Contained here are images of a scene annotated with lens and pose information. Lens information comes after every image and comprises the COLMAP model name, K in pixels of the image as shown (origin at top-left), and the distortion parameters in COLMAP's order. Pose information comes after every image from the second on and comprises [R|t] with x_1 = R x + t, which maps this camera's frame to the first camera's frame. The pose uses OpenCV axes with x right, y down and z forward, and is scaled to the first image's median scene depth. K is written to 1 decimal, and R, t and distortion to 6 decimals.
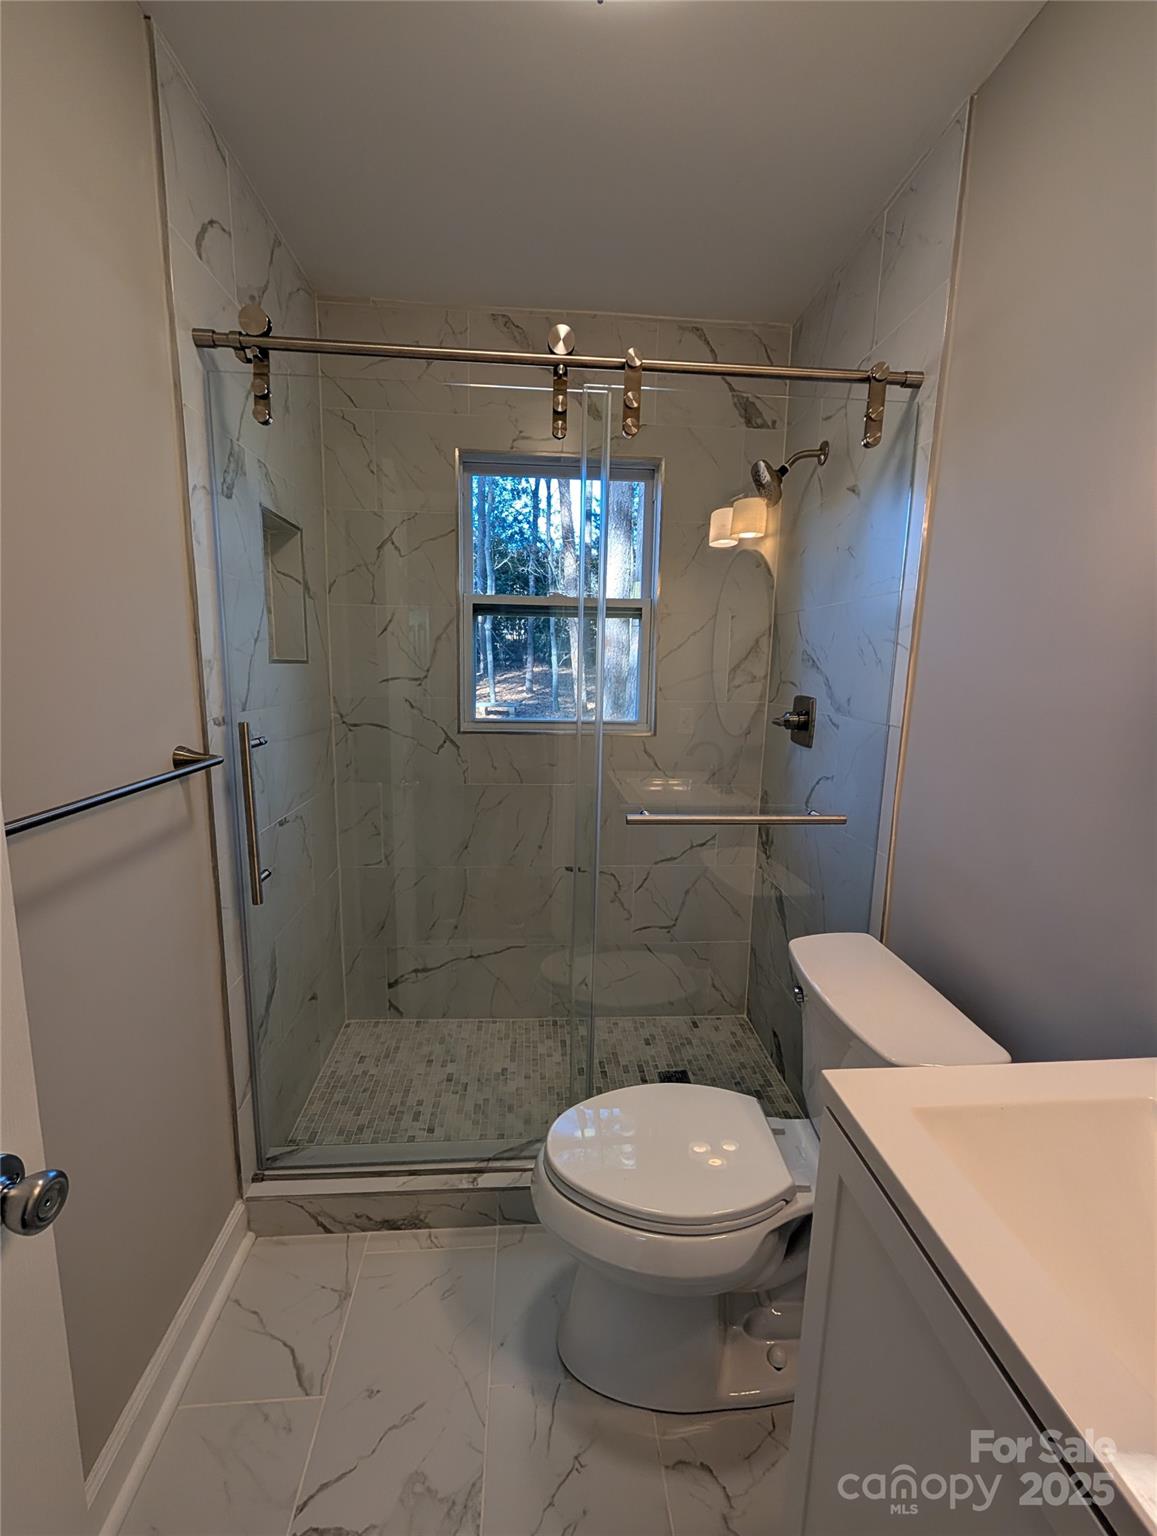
lens RADIAL K [[651.5, 0, 580.9], [0, 651.5, 777.2], [0, 0, 1]] dist [0.000377, 0.000485]
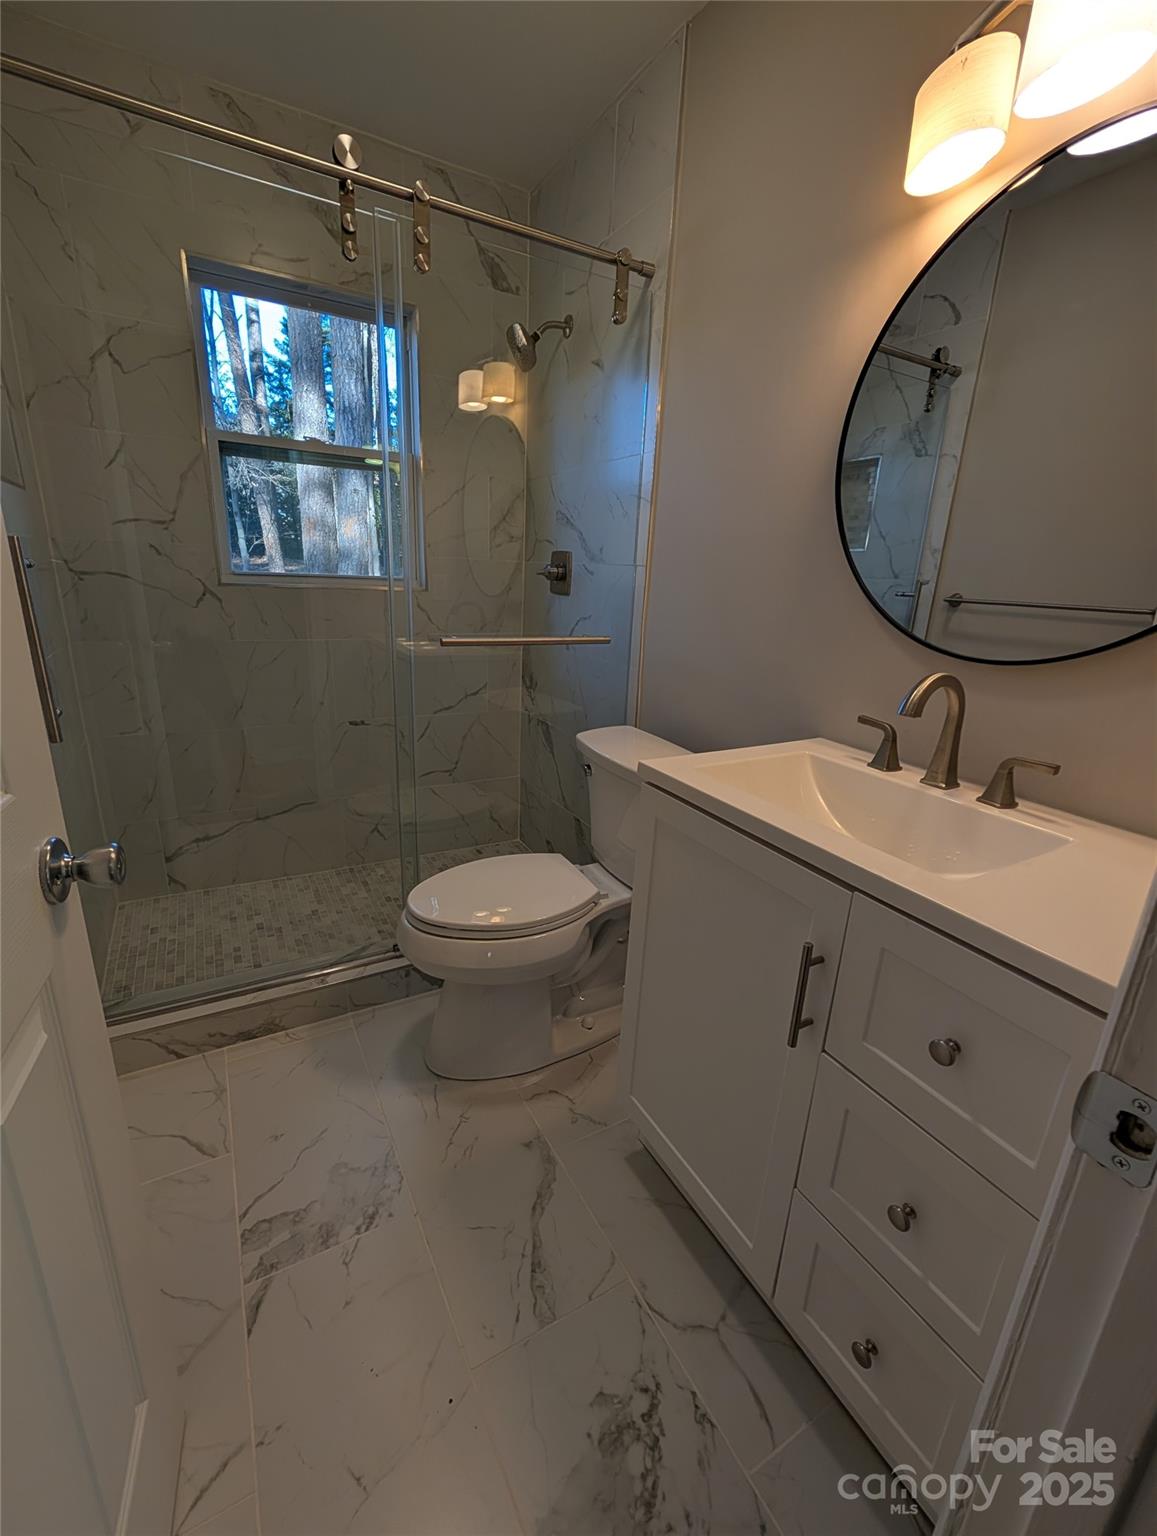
lens RADIAL K [[651.5, 0, 580.9], [0, 651.5, 777.2], [0, 0, 1]] dist [0.000377, 0.000485]
pose [[0.906746, -0.106397, 0.408034, -0.153975], [0.045938, 0.986810, 0.155231, 0.102487], [-0.419168, -0.122011, 0.899673, -0.126710]]
